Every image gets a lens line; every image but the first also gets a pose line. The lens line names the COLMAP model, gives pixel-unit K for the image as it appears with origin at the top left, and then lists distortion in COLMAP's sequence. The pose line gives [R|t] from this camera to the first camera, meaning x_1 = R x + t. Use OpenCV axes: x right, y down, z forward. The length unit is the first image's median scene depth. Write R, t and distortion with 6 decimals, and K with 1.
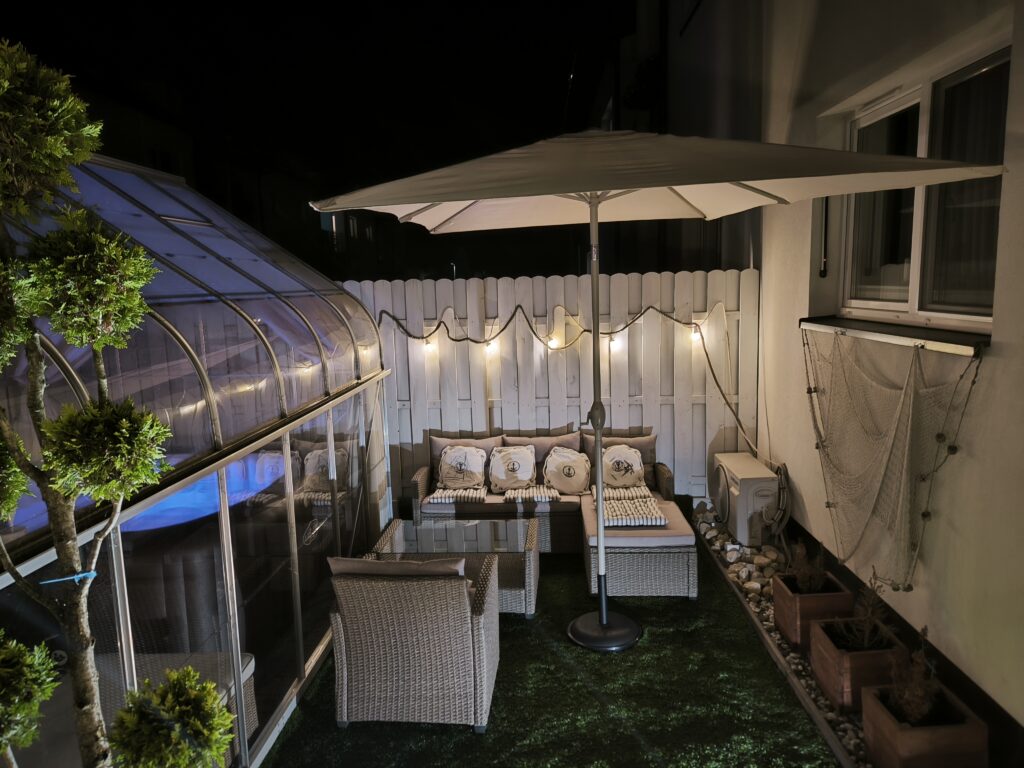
lens RADIAL K [[716.6, 0, 512.5], [0, 716.6, 389.7], [0, 0, 1]] dist [0.040441, -0.026226]
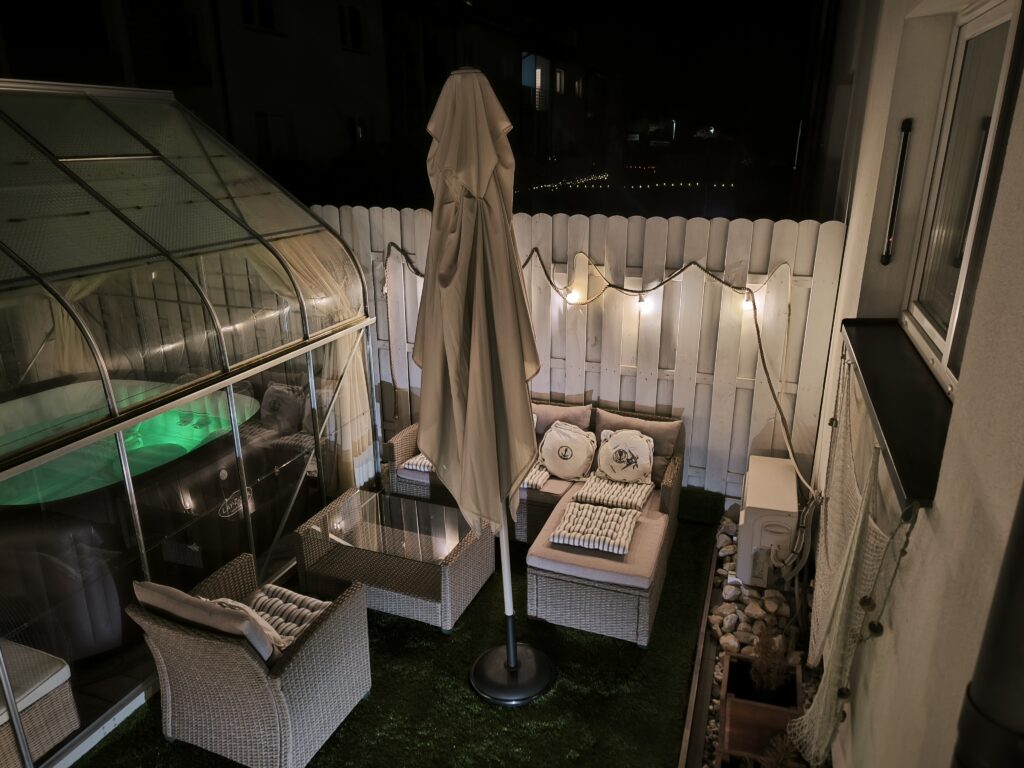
lens RADIAL K [[716.6, 0, 519.0], [0, 716.6, 389.0], [0, 0, 1]] dist [0.040441, -0.026226]
pose [[0.953907, 0.120728, -0.274747, 0.270627], [-0.065769, 0.977357, 0.201118, -0.139605], [0.292807, -0.173778, 0.940248, 0.200644]]
